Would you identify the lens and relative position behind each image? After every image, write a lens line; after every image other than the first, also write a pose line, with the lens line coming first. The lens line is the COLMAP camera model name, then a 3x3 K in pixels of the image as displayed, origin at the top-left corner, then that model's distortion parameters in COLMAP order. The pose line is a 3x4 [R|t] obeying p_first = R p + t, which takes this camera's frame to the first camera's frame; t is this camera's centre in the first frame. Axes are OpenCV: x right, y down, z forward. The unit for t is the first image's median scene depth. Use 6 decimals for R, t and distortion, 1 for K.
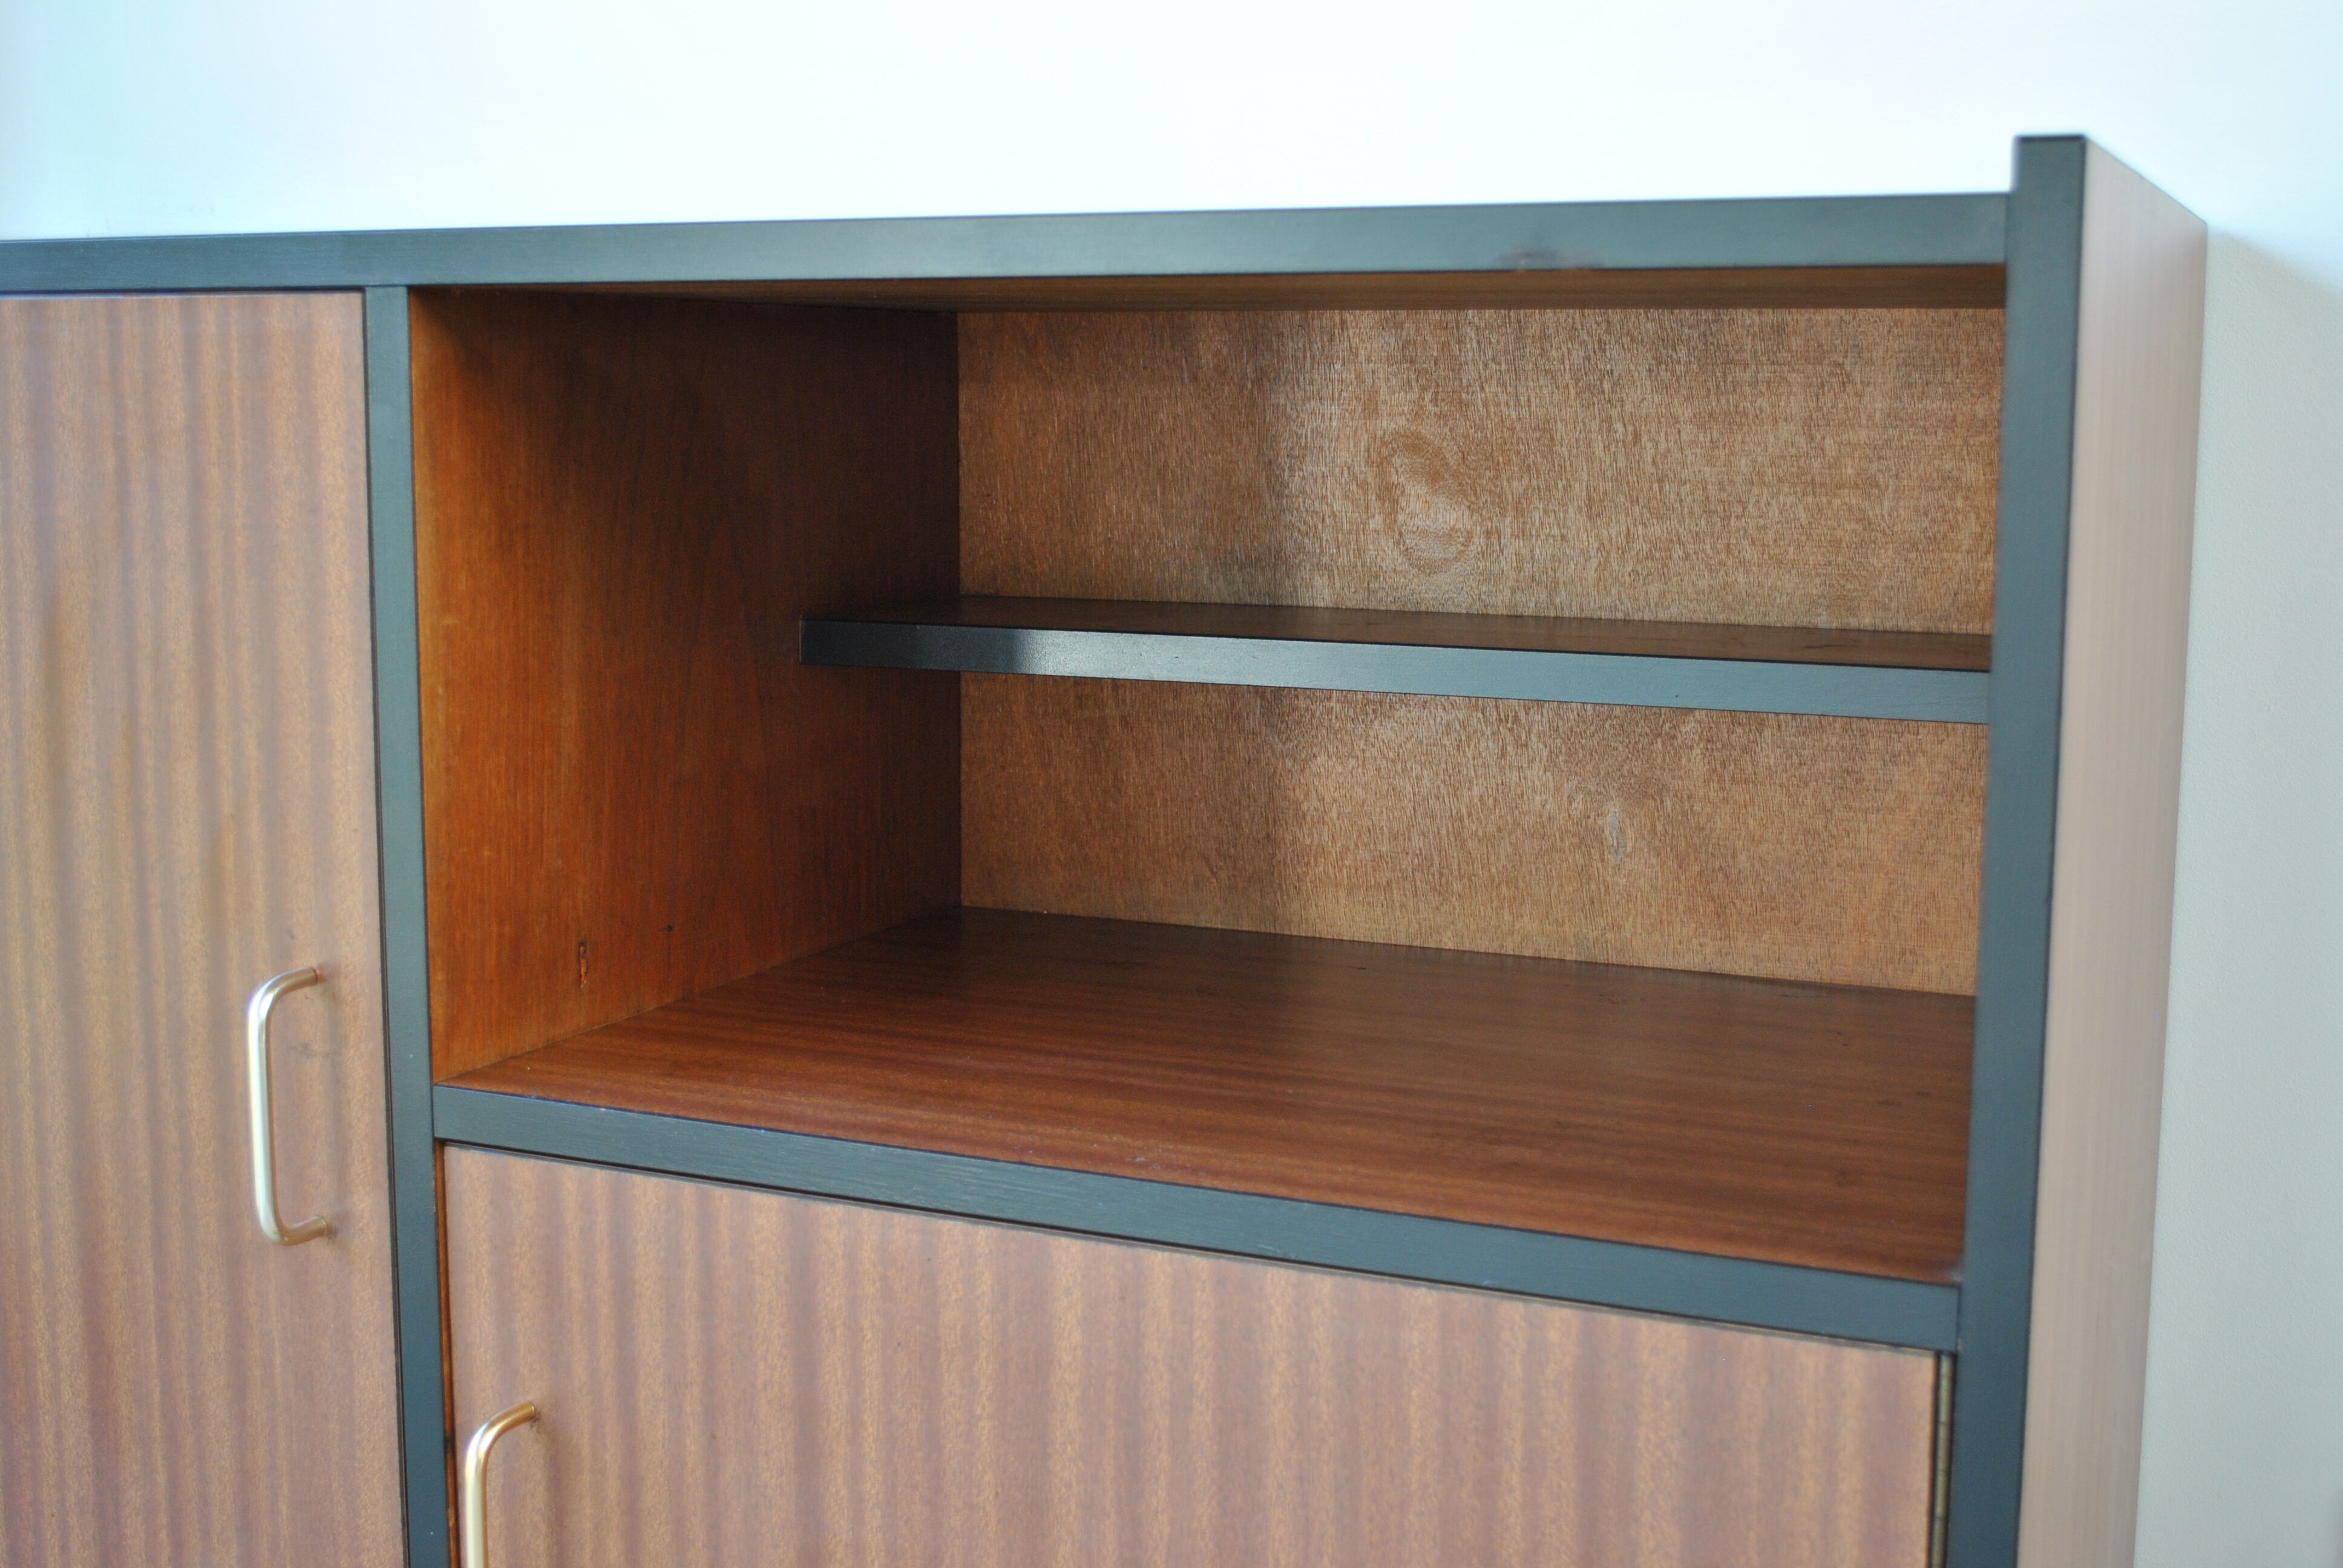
lens RADIAL K [[2837.8, 0, 1184.2], [0, 2837.8, 760.0], [0, 0, 1]] dist [-0.051750, 0.028068]
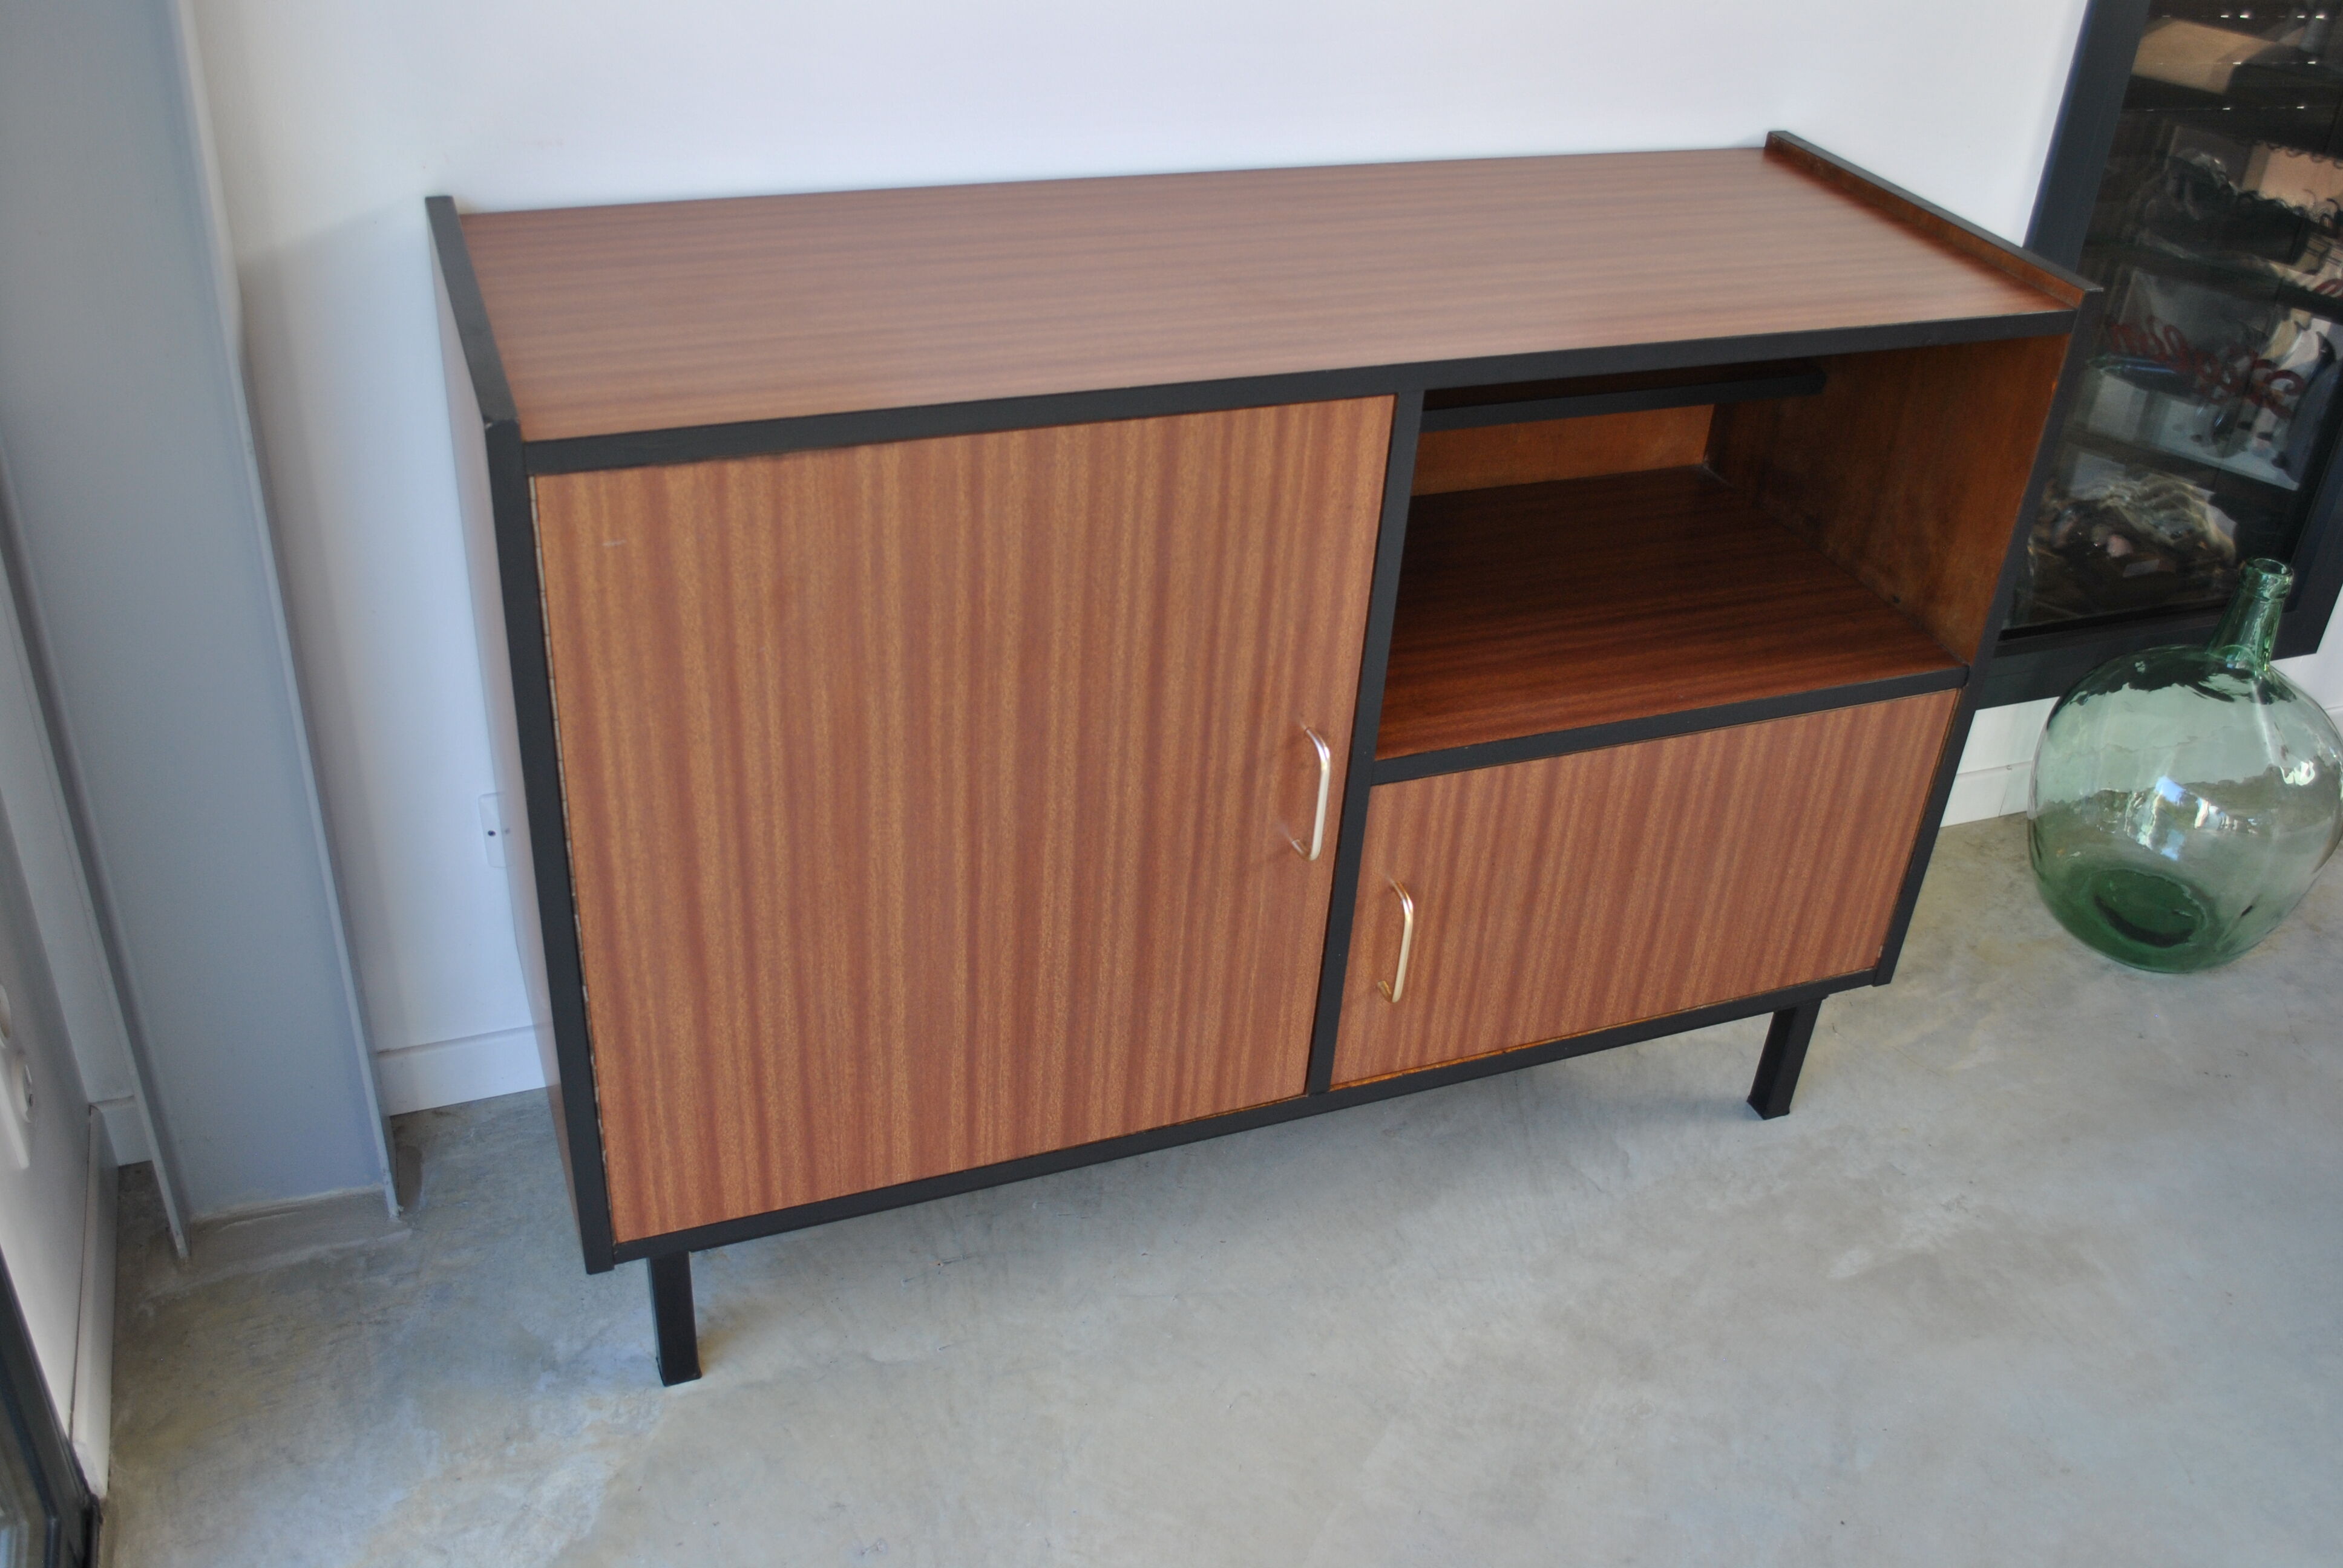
lens RADIAL K [[2128.7, 0, 1210.7], [0, 2128.7, 781.0], [0, 0, 1]] dist [-0.076300, 0.002238]
pose [[0.686416, -0.356346, 0.633917, -1.274007], [0.027779, 0.883924, 0.466804, -0.562899], [-0.726679, -0.302812, 0.616638, 0.158842]]
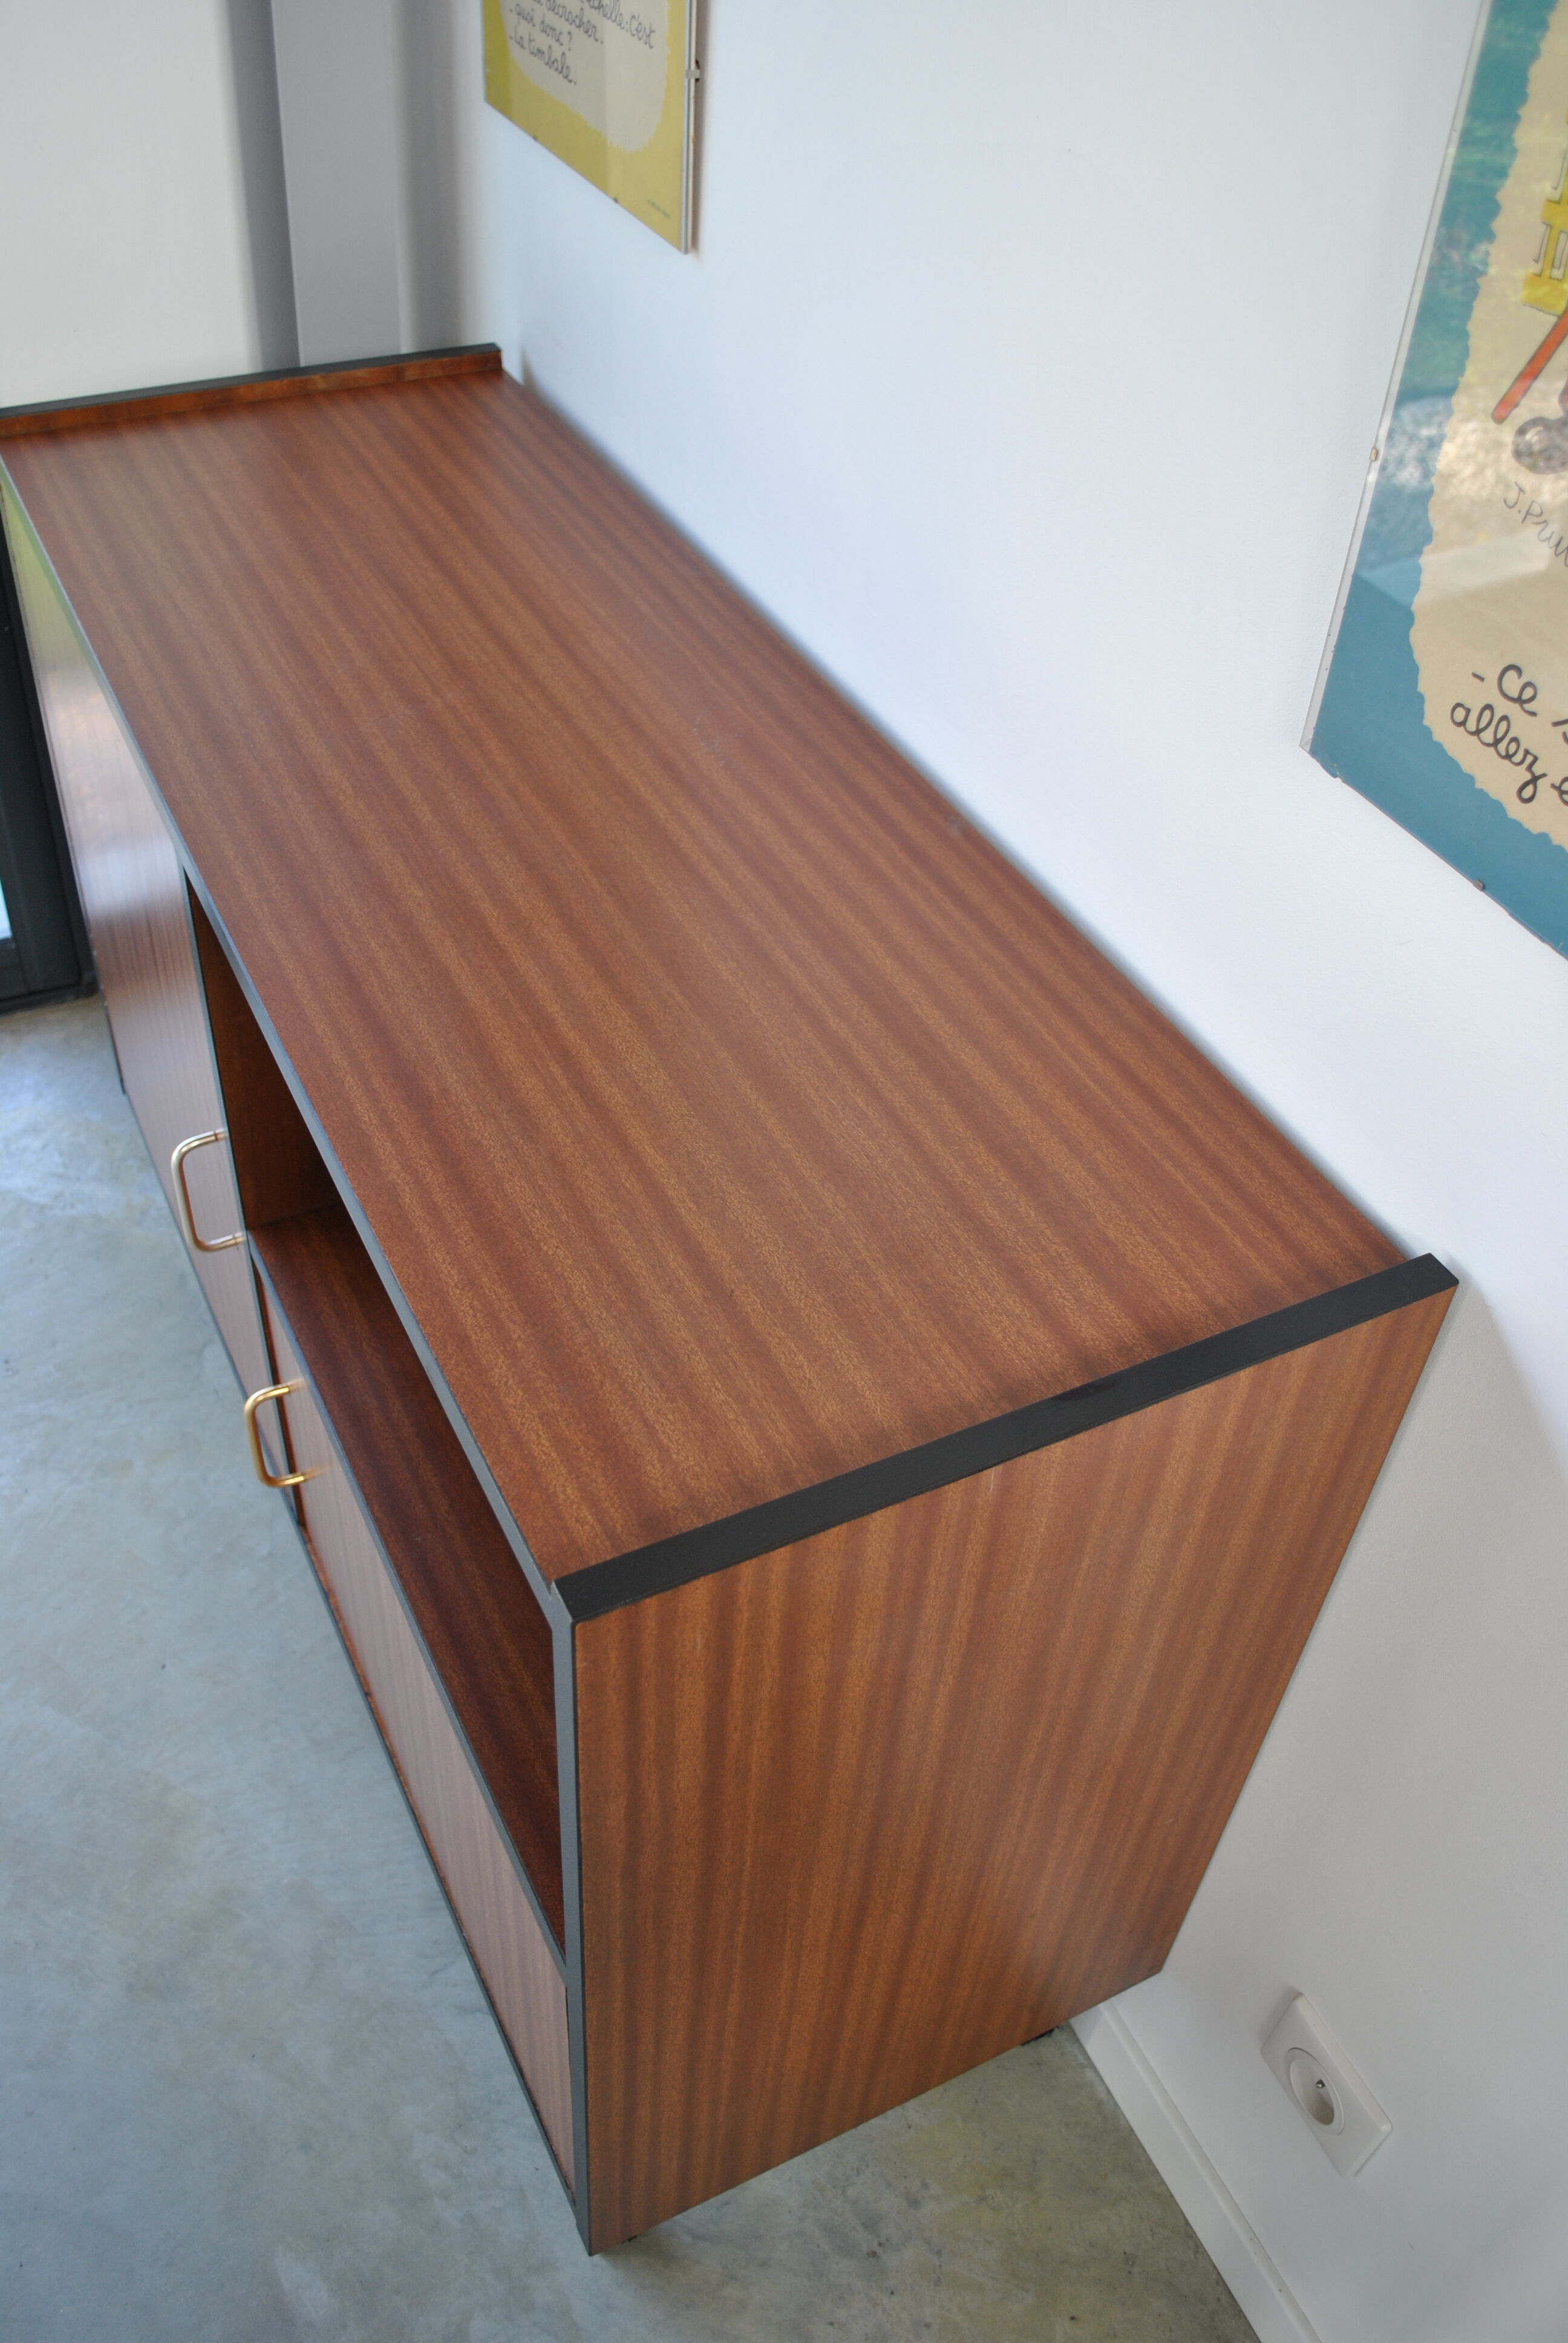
lens RADIAL K [[1996.6, 0, 753.9], [0, 1996.6, 1155.7], [0, 0, 1]] dist [-0.080887, 0.013172]
pose [[0.772093, 0.451566, -0.447169, 0.508425], [-0.128462, 0.800011, 0.586071, -0.682489], [0.622390, -0.395058, 0.675693, 0.368863]]
